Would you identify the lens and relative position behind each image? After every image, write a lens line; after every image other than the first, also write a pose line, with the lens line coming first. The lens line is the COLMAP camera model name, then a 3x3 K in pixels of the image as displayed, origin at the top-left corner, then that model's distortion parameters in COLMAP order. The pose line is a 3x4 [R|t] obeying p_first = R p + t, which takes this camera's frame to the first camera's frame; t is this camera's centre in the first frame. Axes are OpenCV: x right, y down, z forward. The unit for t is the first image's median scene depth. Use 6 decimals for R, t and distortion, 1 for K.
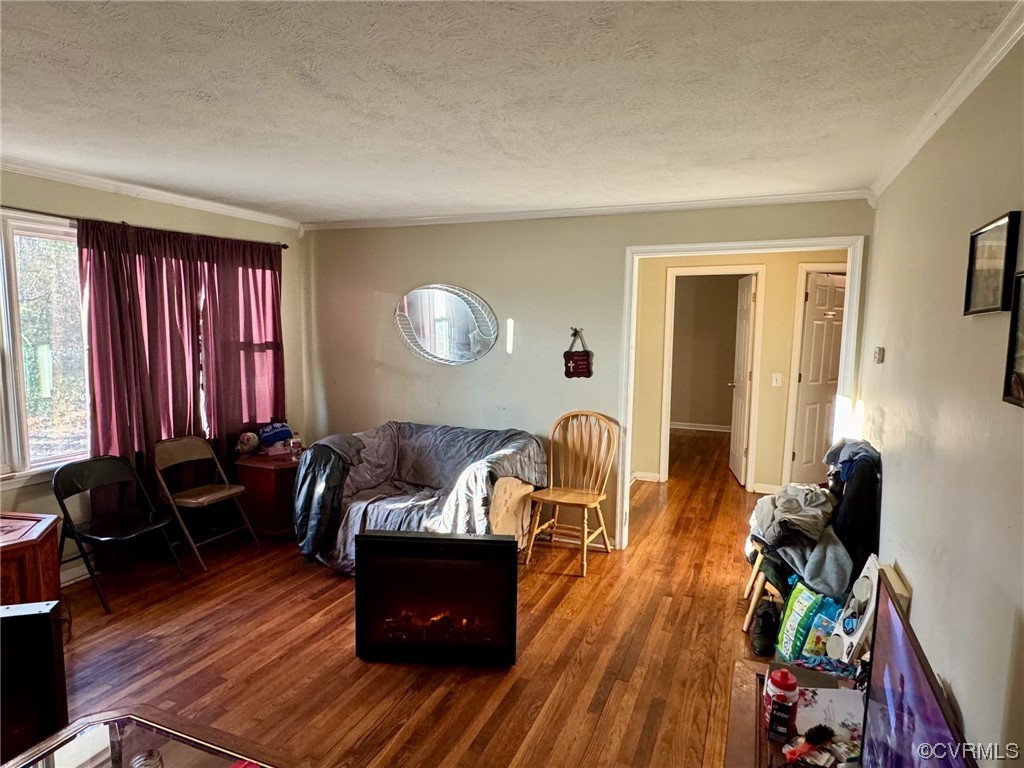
lens RADIAL K [[600.4, 0, 510.0], [0, 600.4, 386.3], [0, 0, 1]] dist [-0.007854, -0.000066]
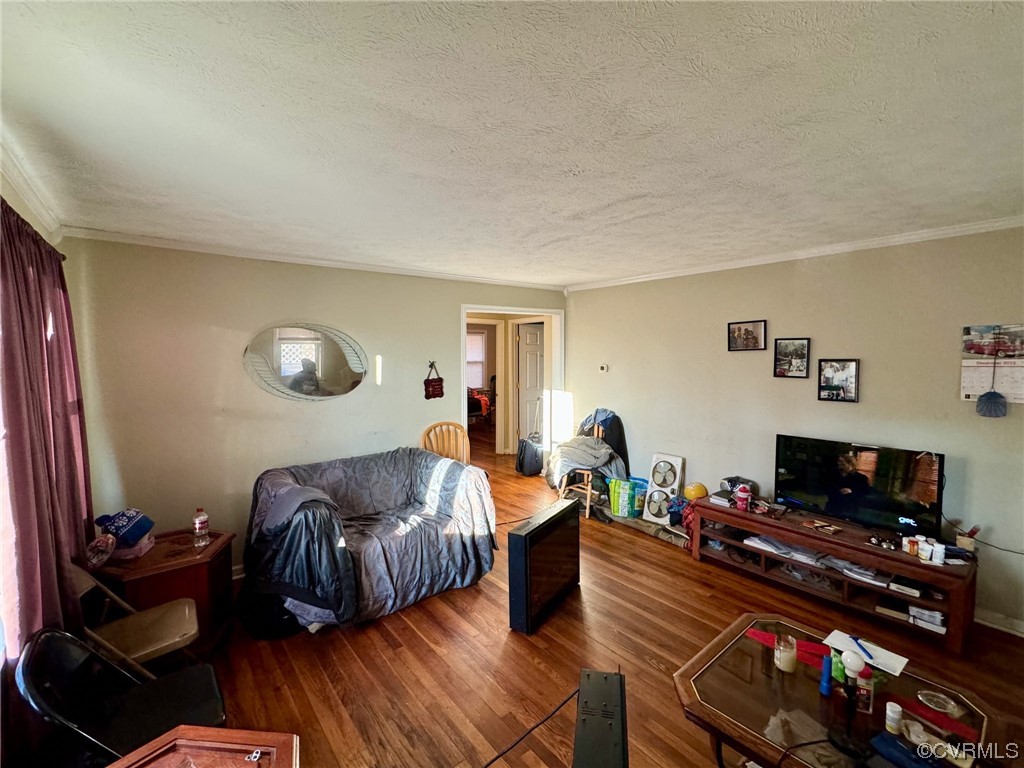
lens RADIAL K [[457.6, 0, 510.6], [0, 457.6, 386.9], [0, 0, 1]] dist [-0.002886, 0.000245]
pose [[0.467096, -0.083911, 0.880216, -0.699885], [0.108474, 0.993405, 0.037138, -0.059112], [-0.877528, 0.078134, 0.473117, 0.370088]]
